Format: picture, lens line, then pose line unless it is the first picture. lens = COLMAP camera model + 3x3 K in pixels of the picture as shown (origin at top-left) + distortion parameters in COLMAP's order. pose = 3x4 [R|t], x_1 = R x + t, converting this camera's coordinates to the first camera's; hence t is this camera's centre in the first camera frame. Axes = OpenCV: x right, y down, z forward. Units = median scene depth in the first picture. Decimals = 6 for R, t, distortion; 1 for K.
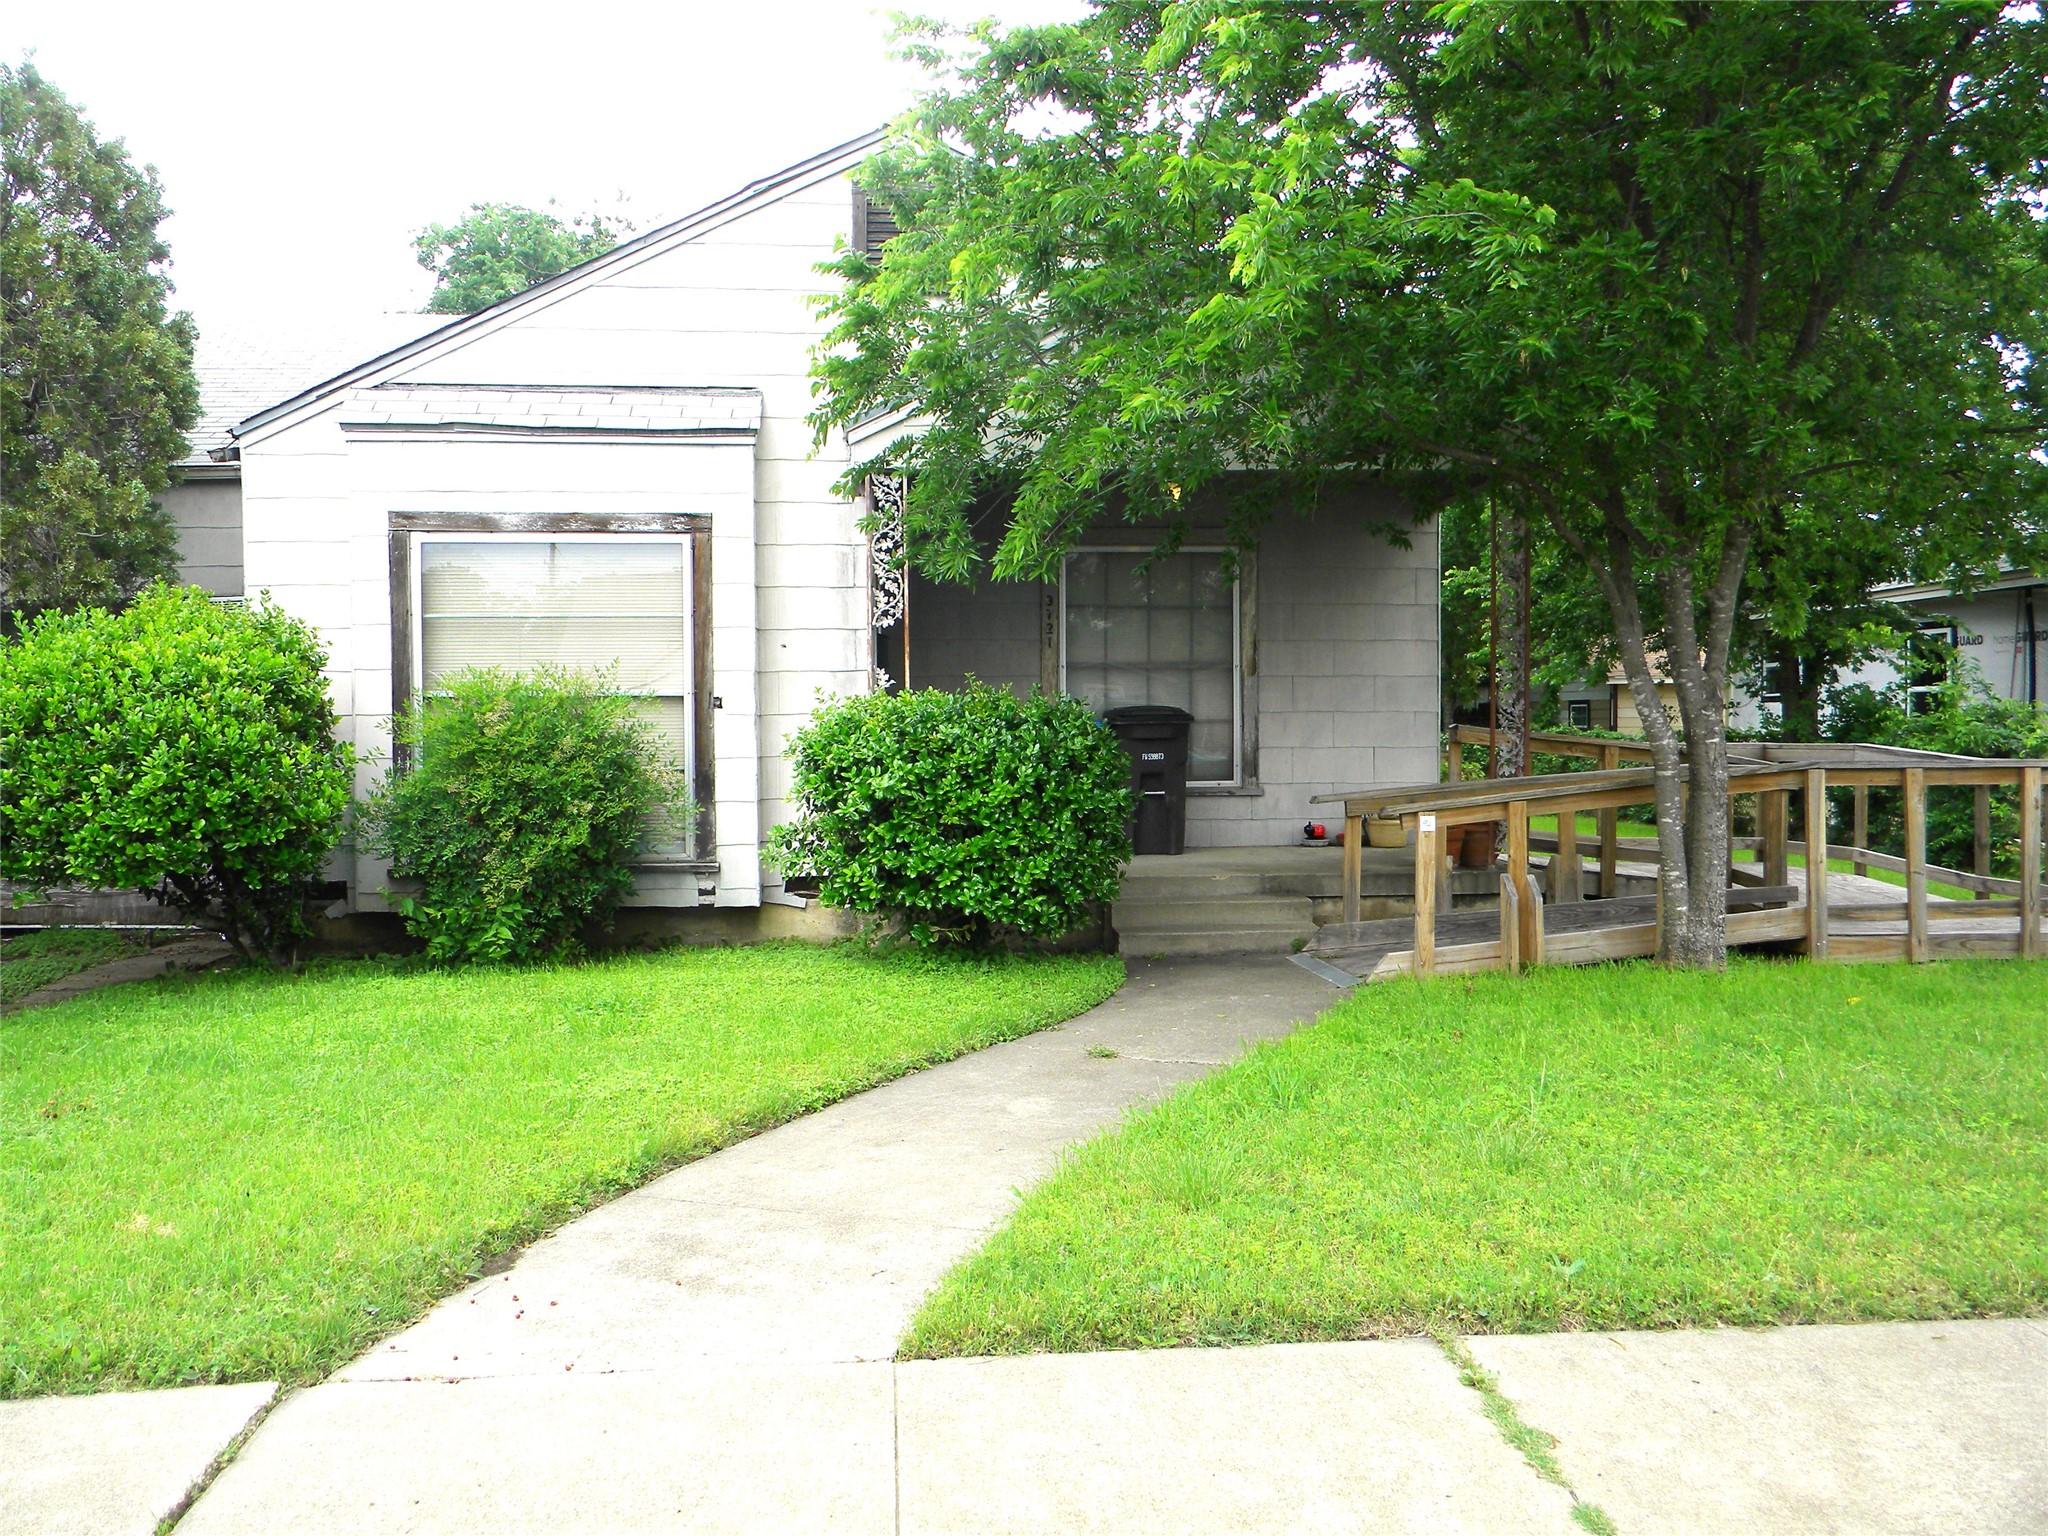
lens RADIAL K [[1679.6, 0, 1023.9], [0, 1679.6, 765.4], [0, 0, 1]] dist [-0.002372, -0.007567]
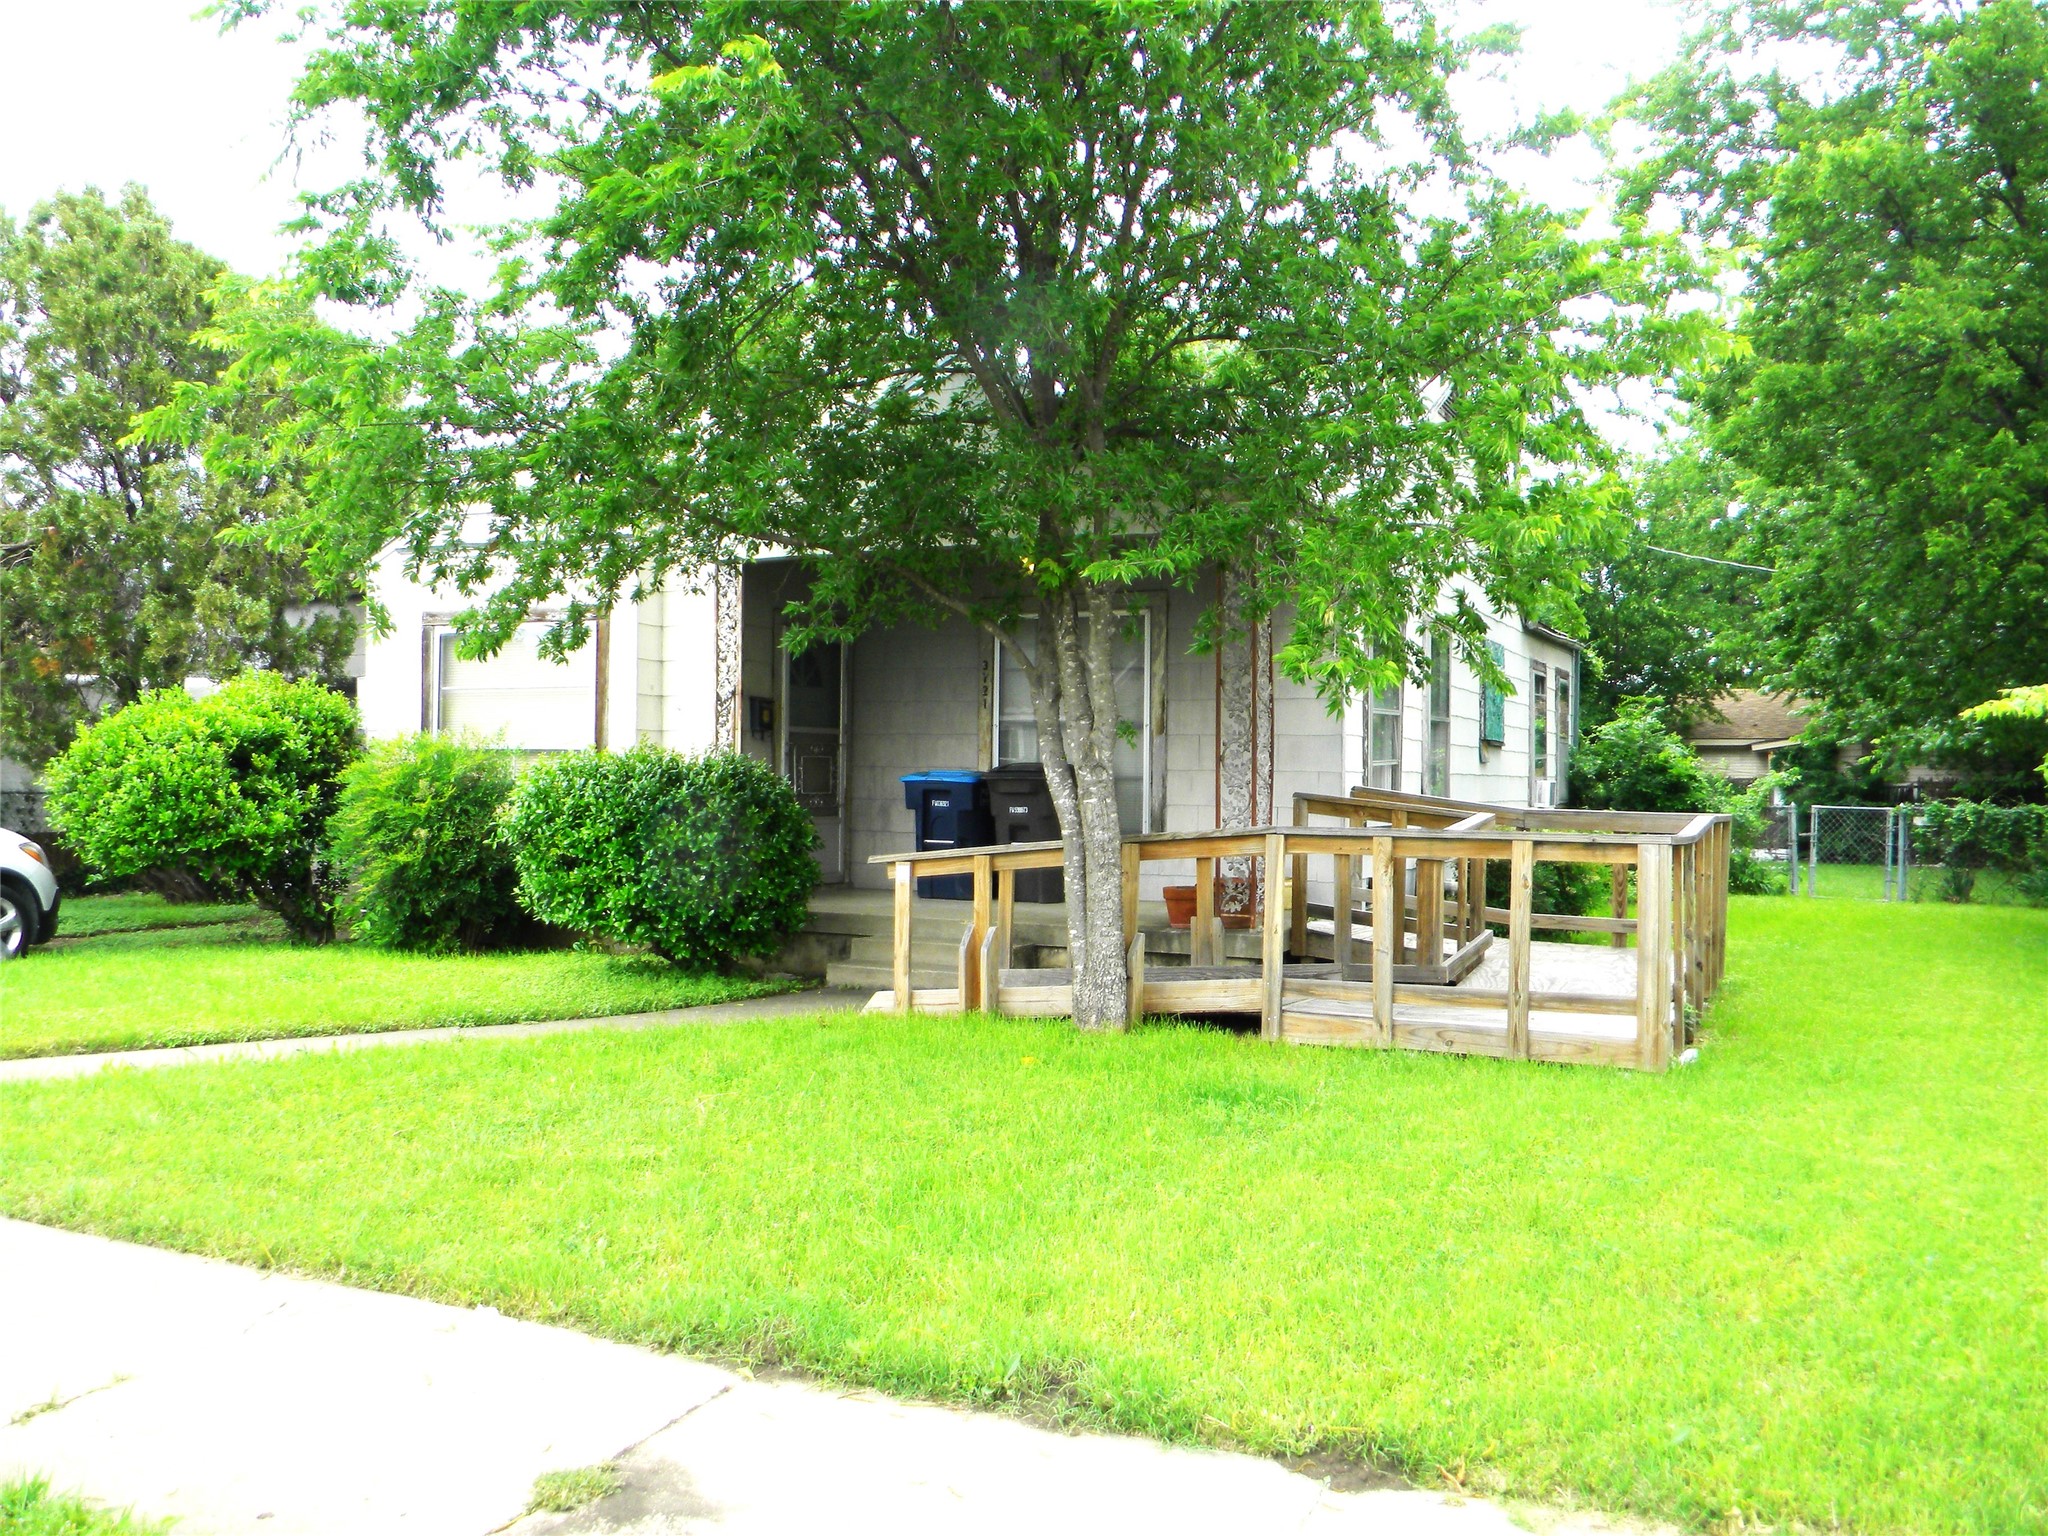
lens RADIAL K [[1679.6, 0, 1023.8], [0, 1679.6, 767.2], [0, 0, 1]] dist [-0.002372, -0.007567]
pose [[0.858223, 0.011490, -0.513148, 0.828218], [-0.028001, 0.999309, -0.024455, -0.008616], [0.512512, 0.035356, 0.857952, 0.108313]]
